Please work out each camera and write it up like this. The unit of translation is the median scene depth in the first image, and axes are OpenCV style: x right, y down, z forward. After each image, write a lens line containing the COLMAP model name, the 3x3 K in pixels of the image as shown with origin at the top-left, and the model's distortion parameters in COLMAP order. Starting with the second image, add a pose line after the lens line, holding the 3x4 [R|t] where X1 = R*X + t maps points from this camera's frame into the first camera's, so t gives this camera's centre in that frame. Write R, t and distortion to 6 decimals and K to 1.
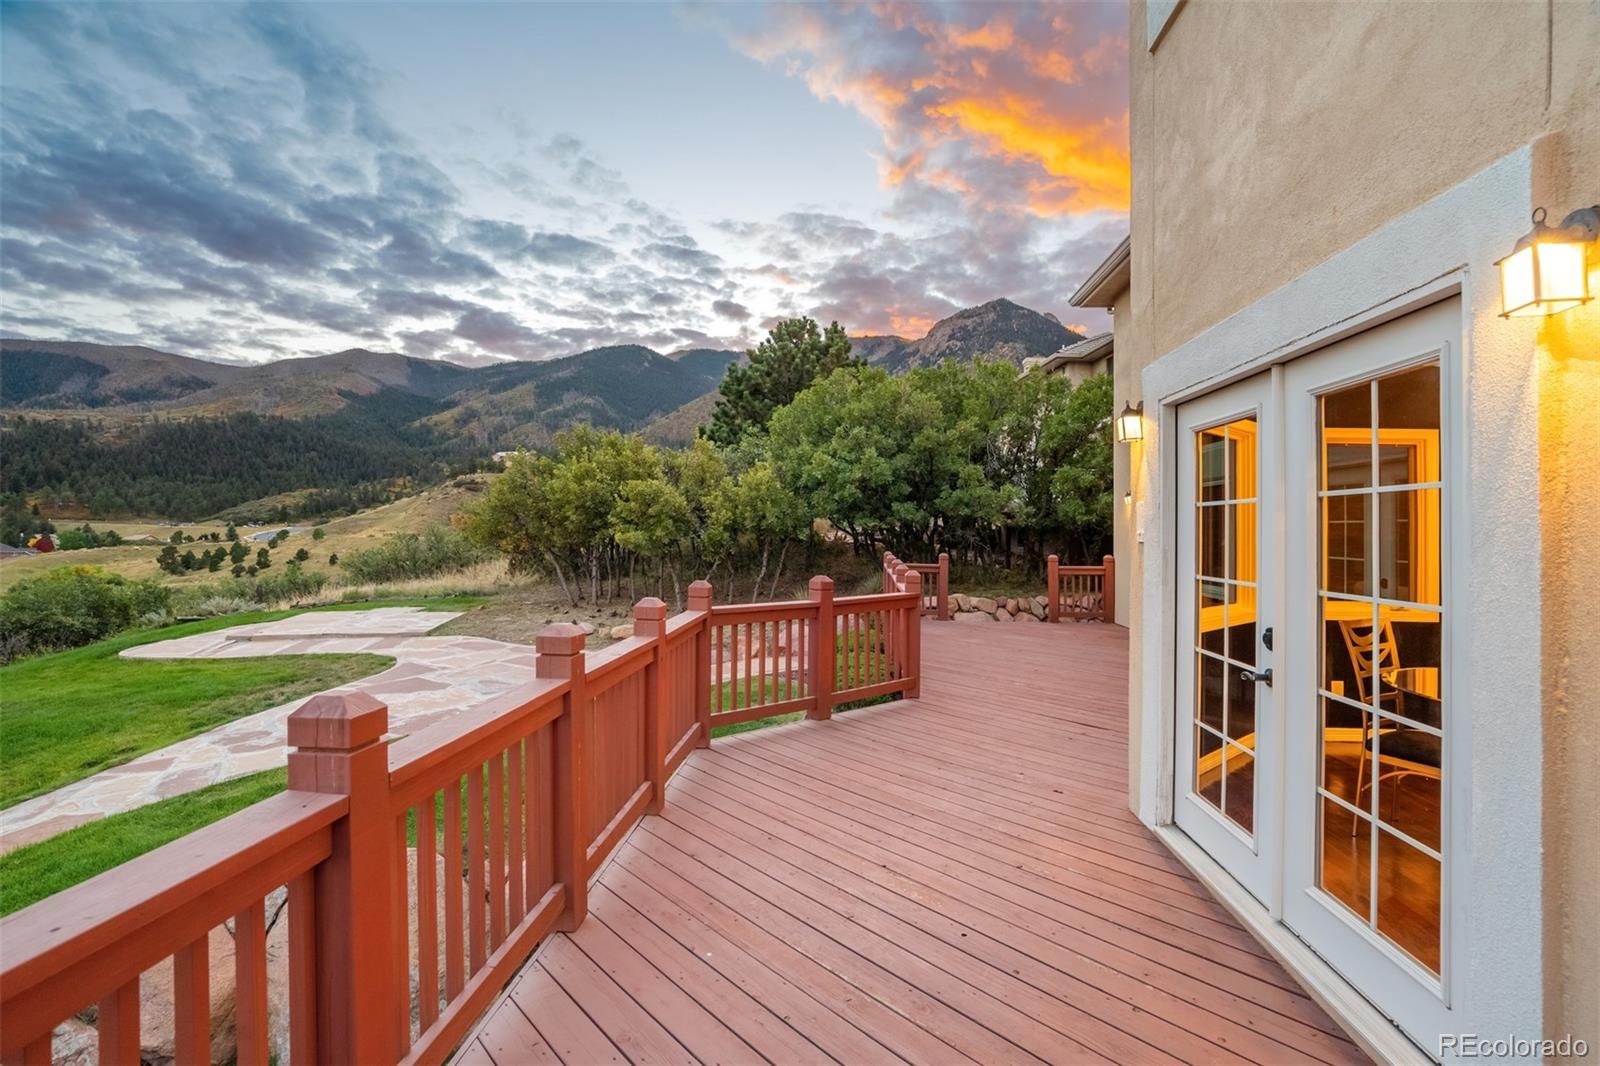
lens RADIAL K [[780.1, 0, 827.6], [0, 780.1, 542.0], [0, 0, 1]] dist [-0.049402, 0.021861]
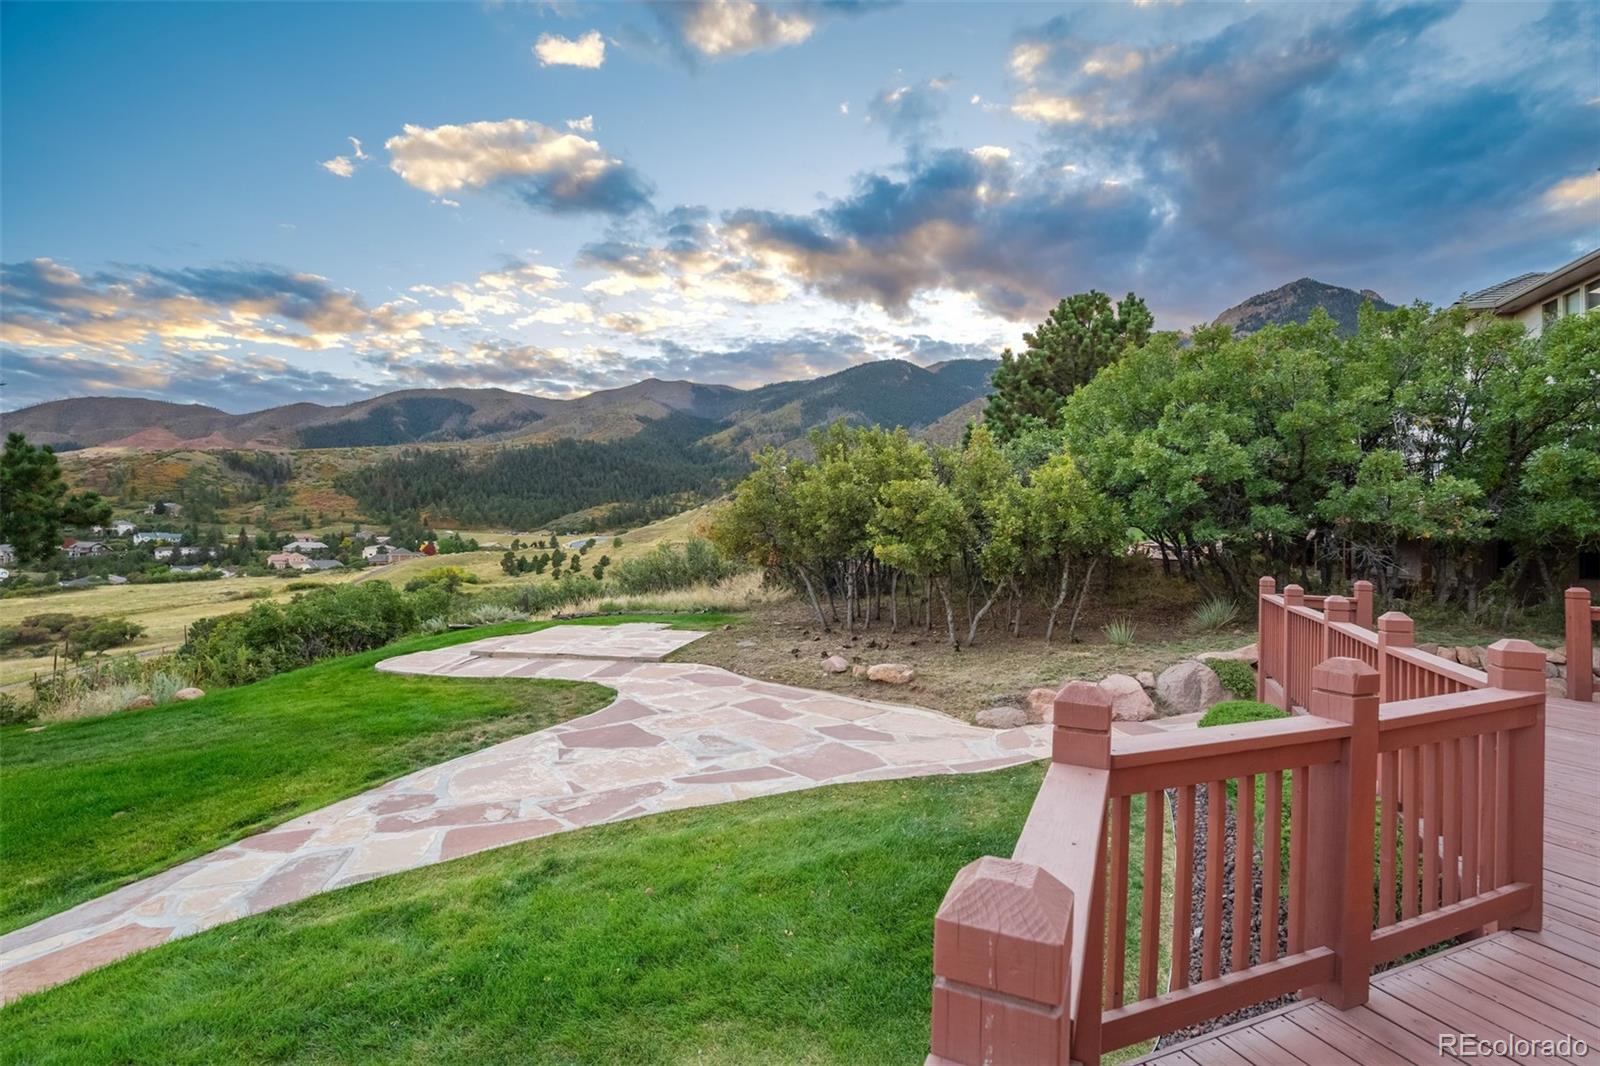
lens RADIAL K [[758.0, 0, 790.6], [0, 758.0, 536.2], [0, 0, 1]] dist [-0.034977, 0.018732]
pose [[0.929347, 0.003986, -0.369185, -0.015917], [-0.012138, 0.999731, -0.019759, -0.001206], [0.369007, 0.022844, 0.929146, 0.059263]]
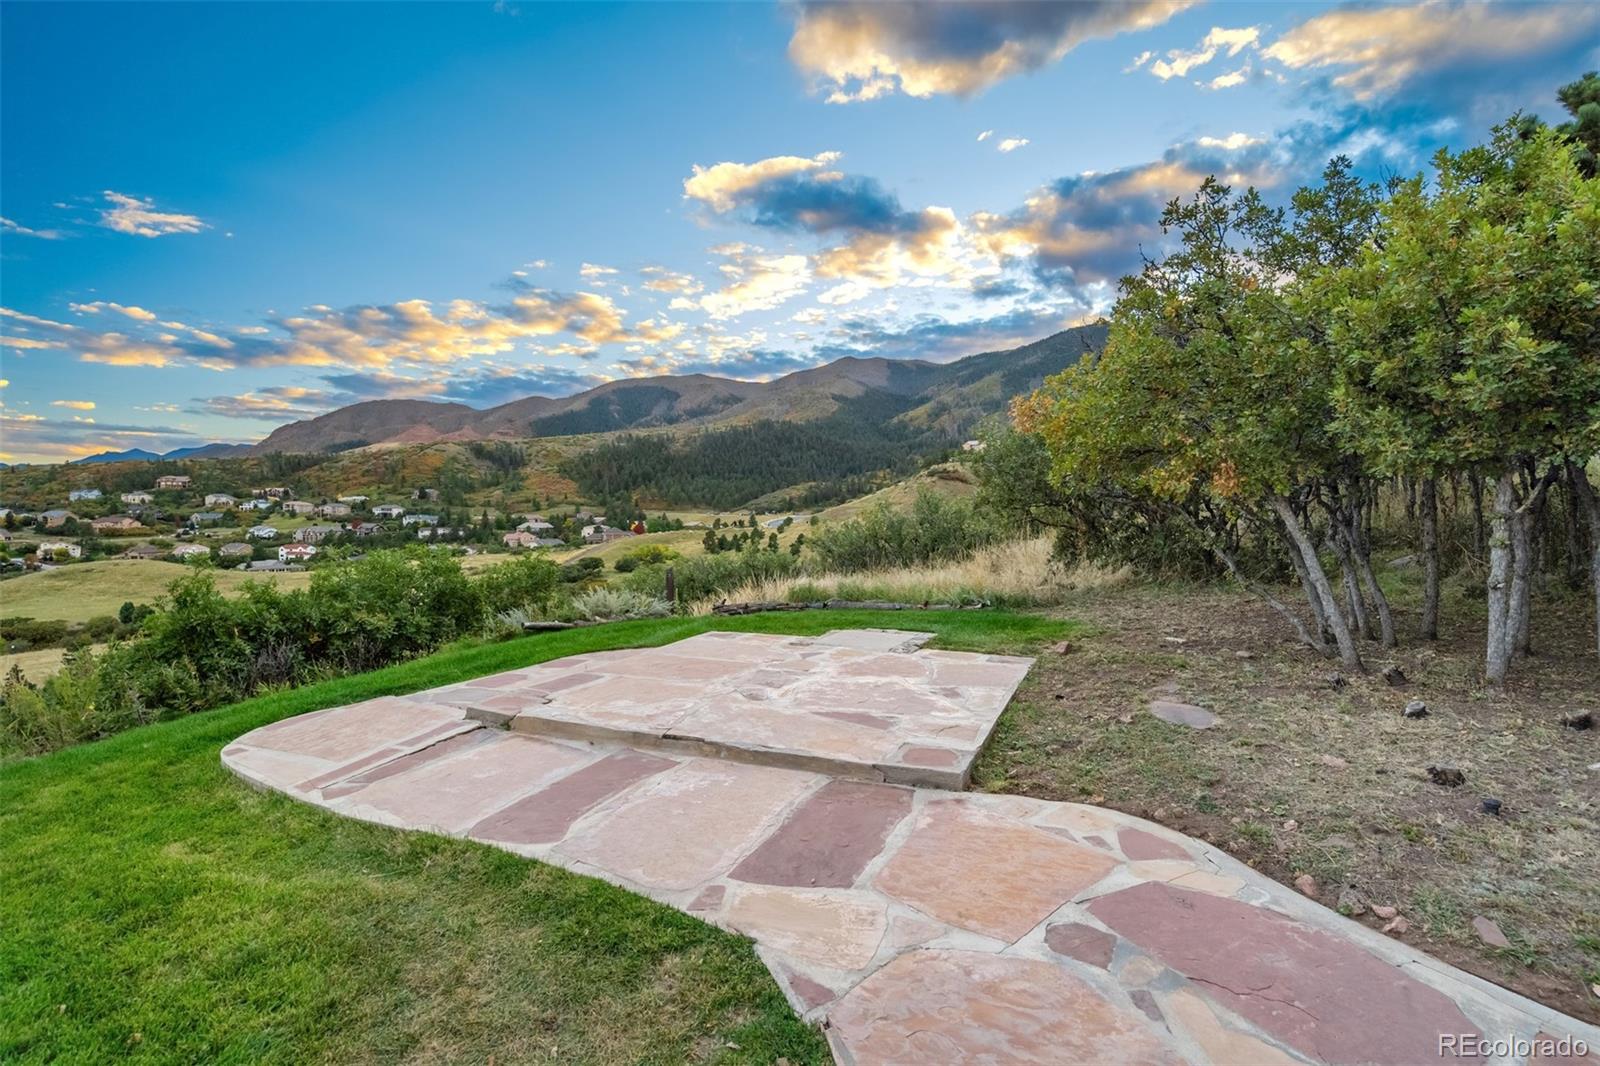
lens RADIAL K [[693.1, 0, 801.4], [0, 693.1, 521.1], [0, 0, 1]] dist [-0.038873, 0.000149]
pose [[0.813443, -0.002173, -0.581640, -0.098977], [-0.009551, 0.999808, -0.017092, 0.007583], [0.581566, 0.019459, 0.813267, 0.177735]]
